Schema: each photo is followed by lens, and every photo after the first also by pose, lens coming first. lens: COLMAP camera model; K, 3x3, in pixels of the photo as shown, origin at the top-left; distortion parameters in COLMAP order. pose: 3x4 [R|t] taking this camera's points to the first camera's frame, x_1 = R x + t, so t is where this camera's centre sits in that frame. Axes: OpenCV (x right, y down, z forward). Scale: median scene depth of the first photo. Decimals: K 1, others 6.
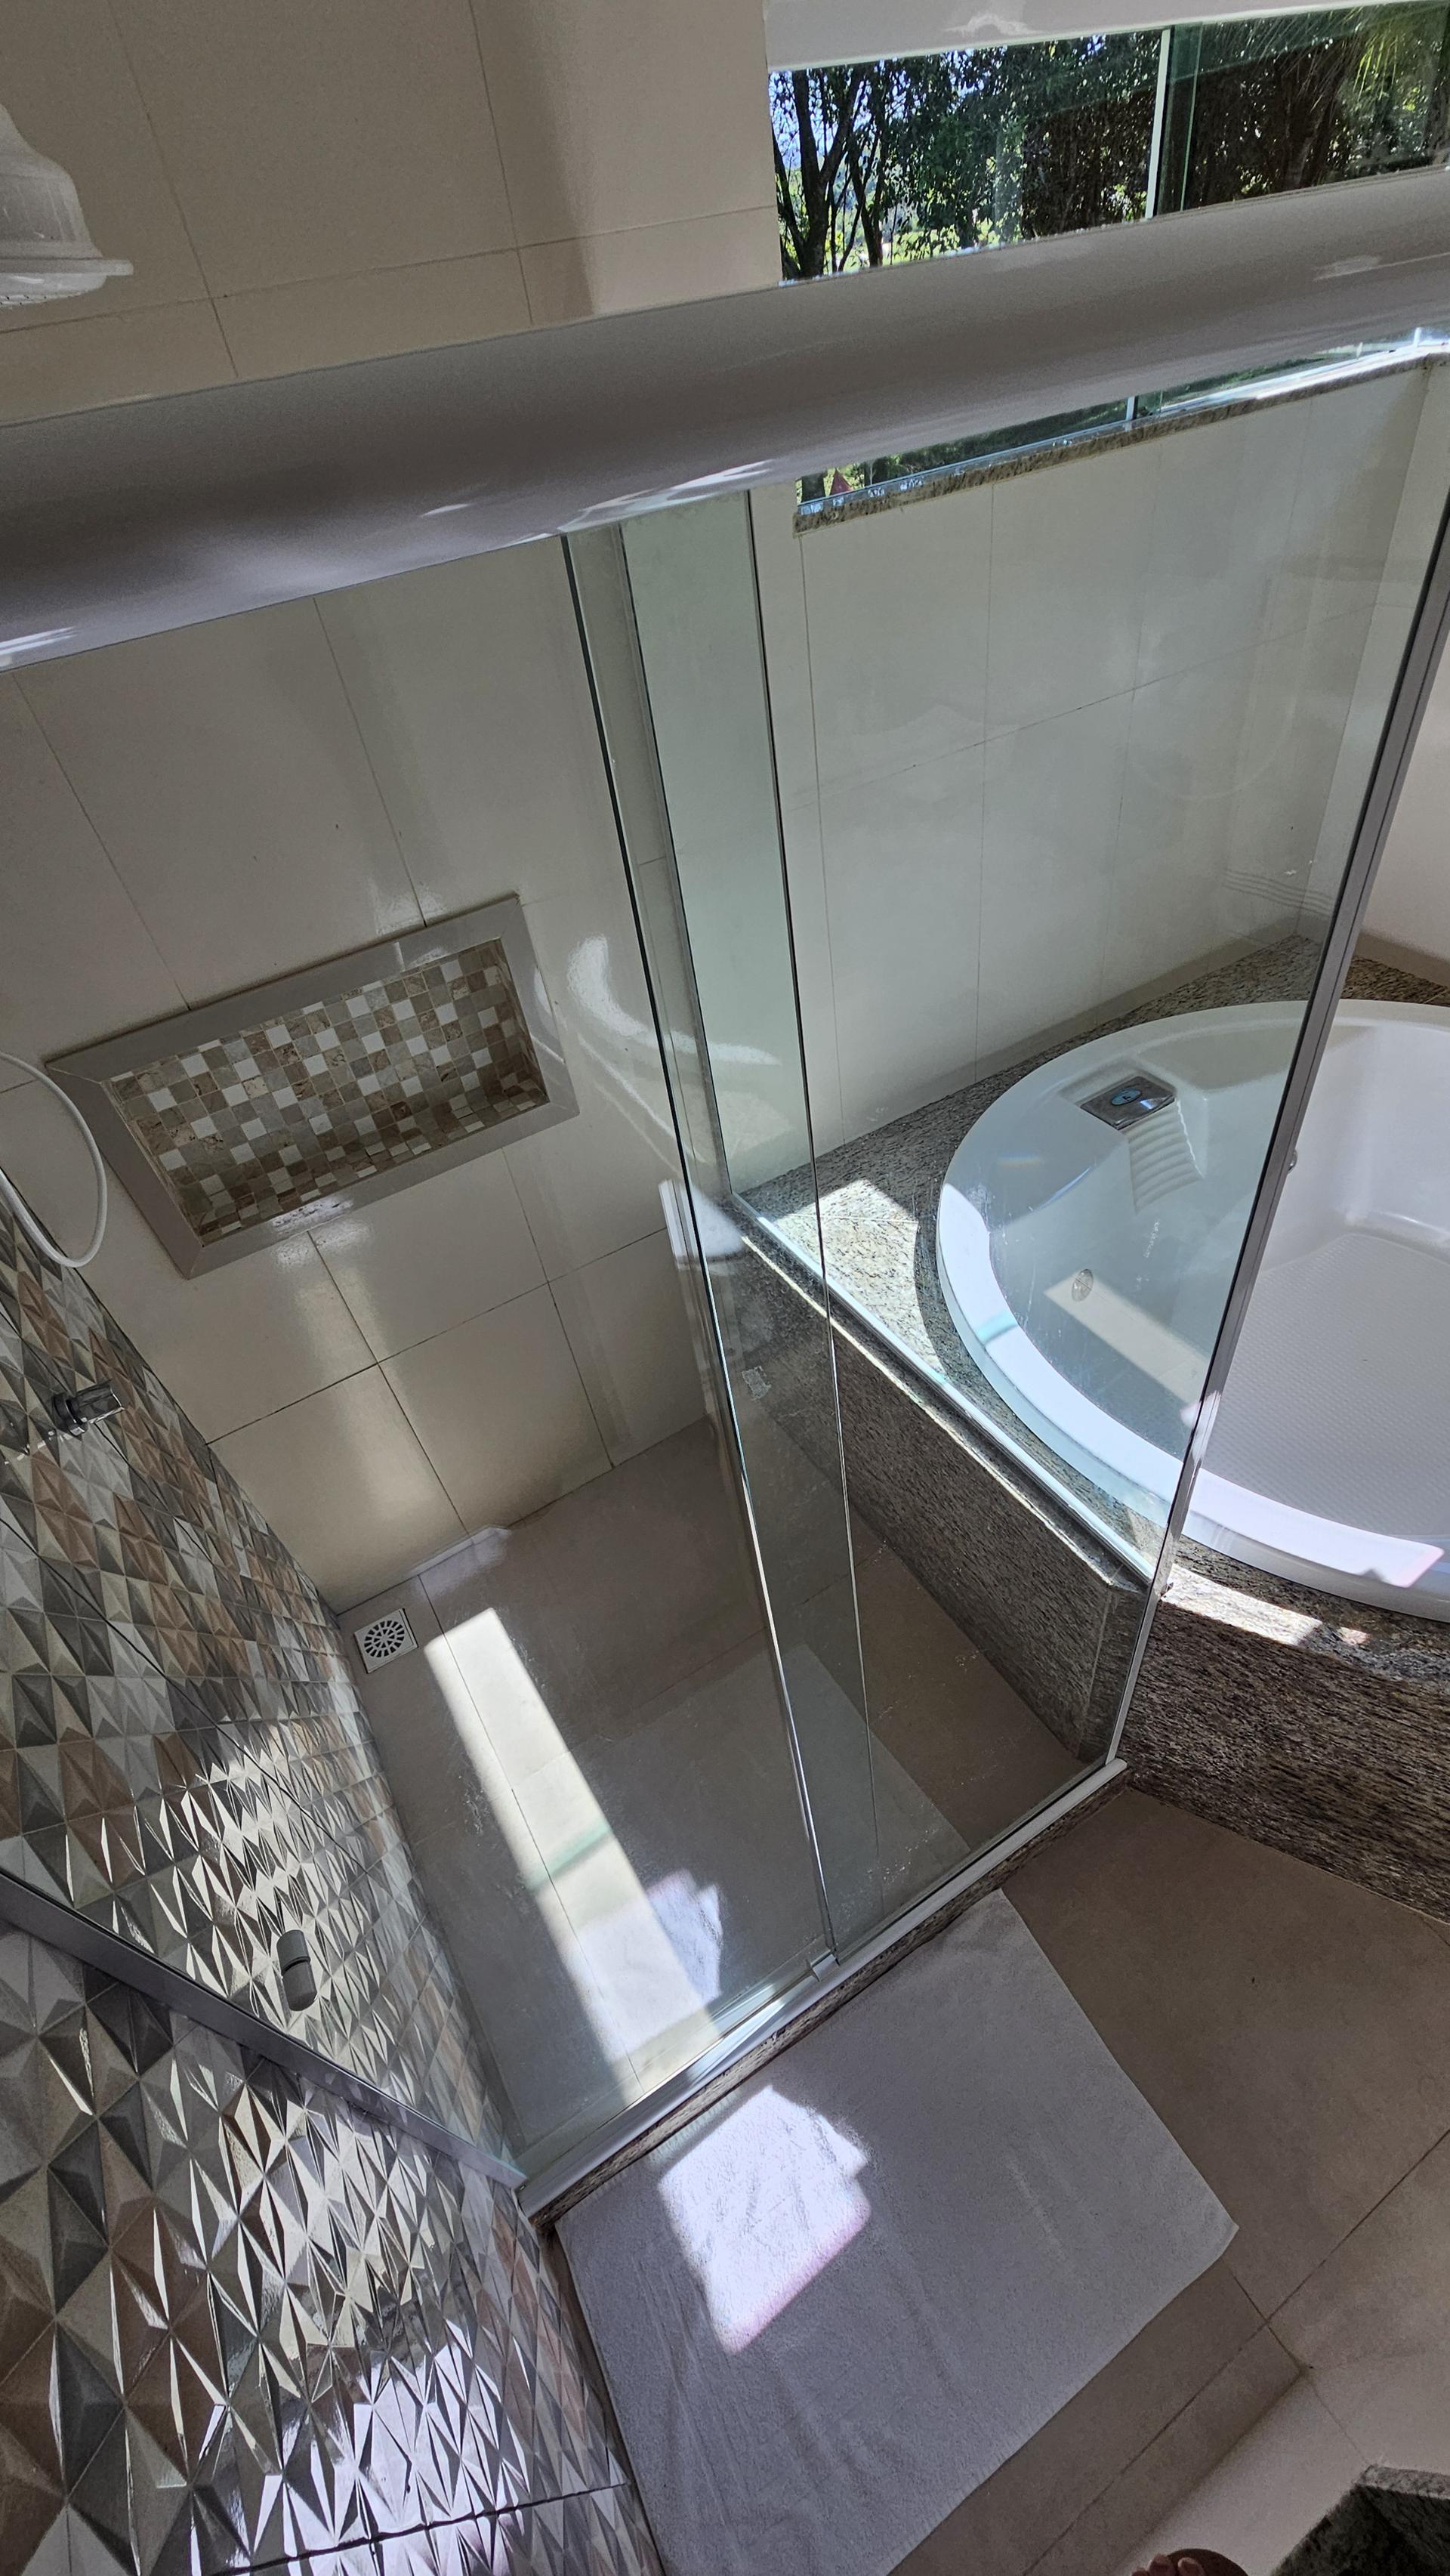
lens RADIAL K [[1057.9, 0, 726.5], [0, 1057.9, 1292.5], [0, 0, 1]] dist [-0.001300, -0.000067]
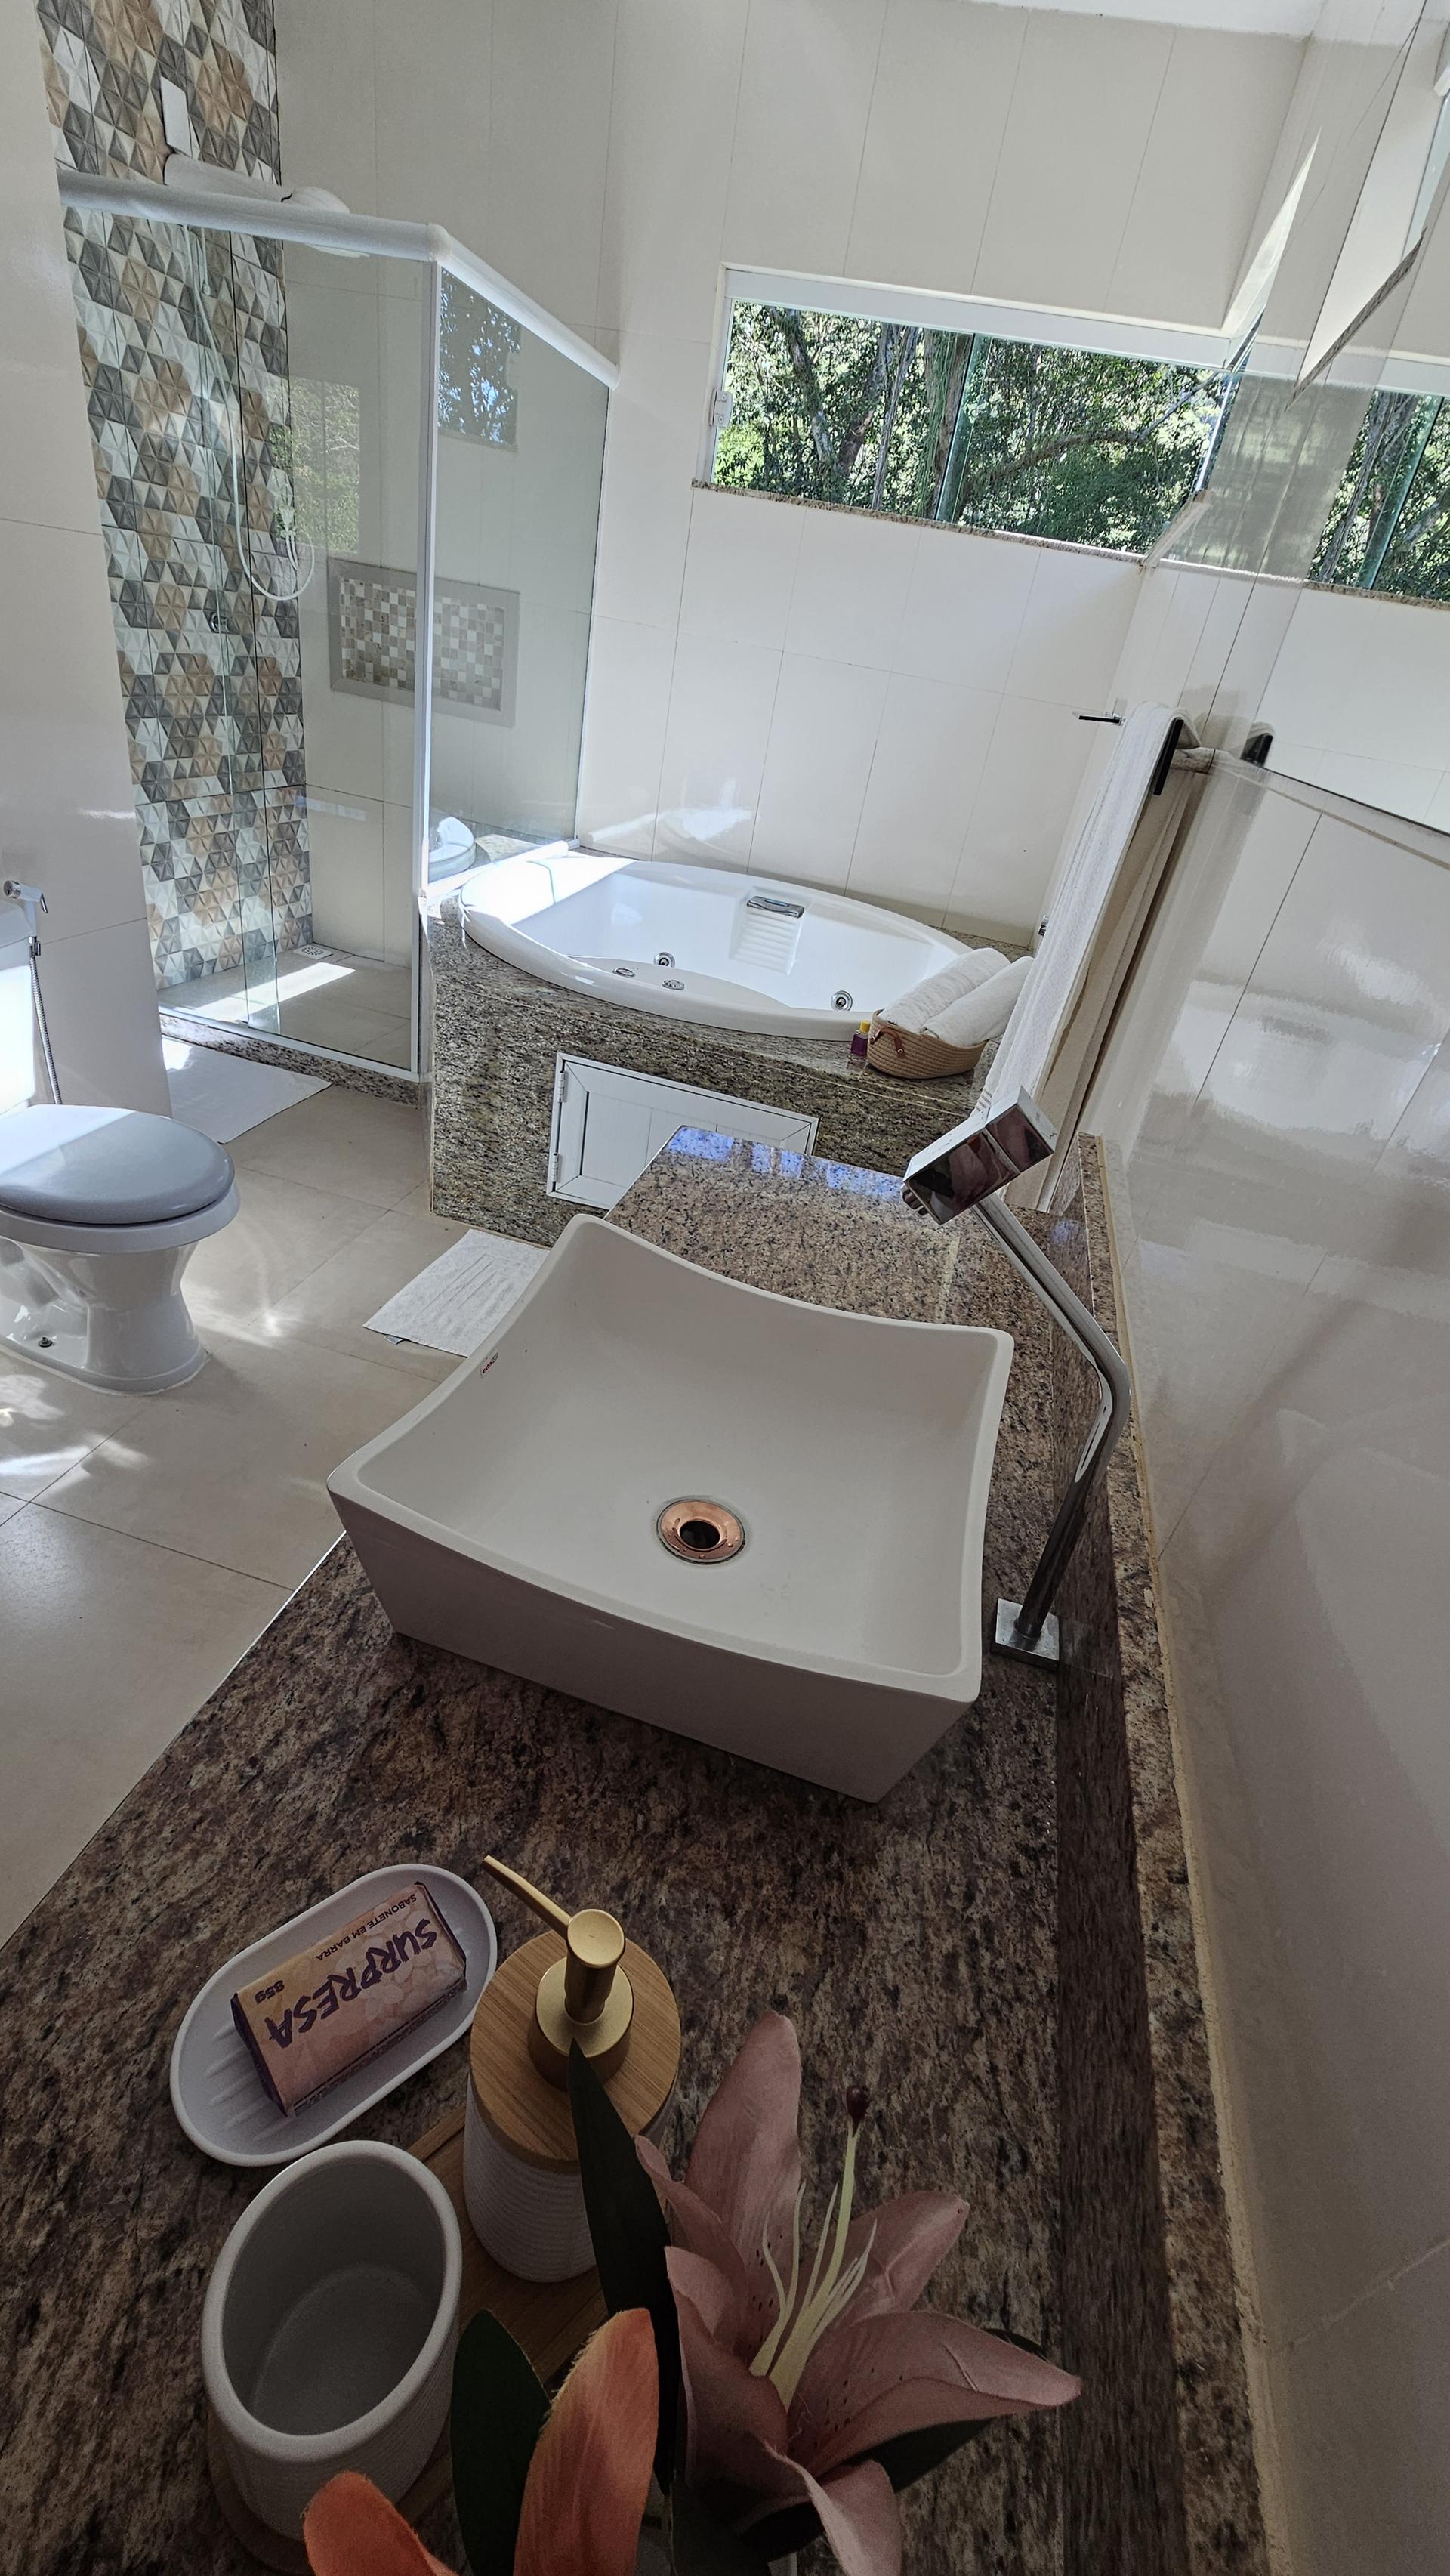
lens RADIAL K [[1057.9, 0, 721.7], [0, 1057.9, 1283.1], [0, 0, 1]] dist [-0.001300, -0.000067]
pose [[0.661966, 0.571923, -0.484464, 1.812773], [-0.660920, 0.750255, -0.017376, 0.415933], [0.353533, 0.331694, 0.874639, -0.247175]]
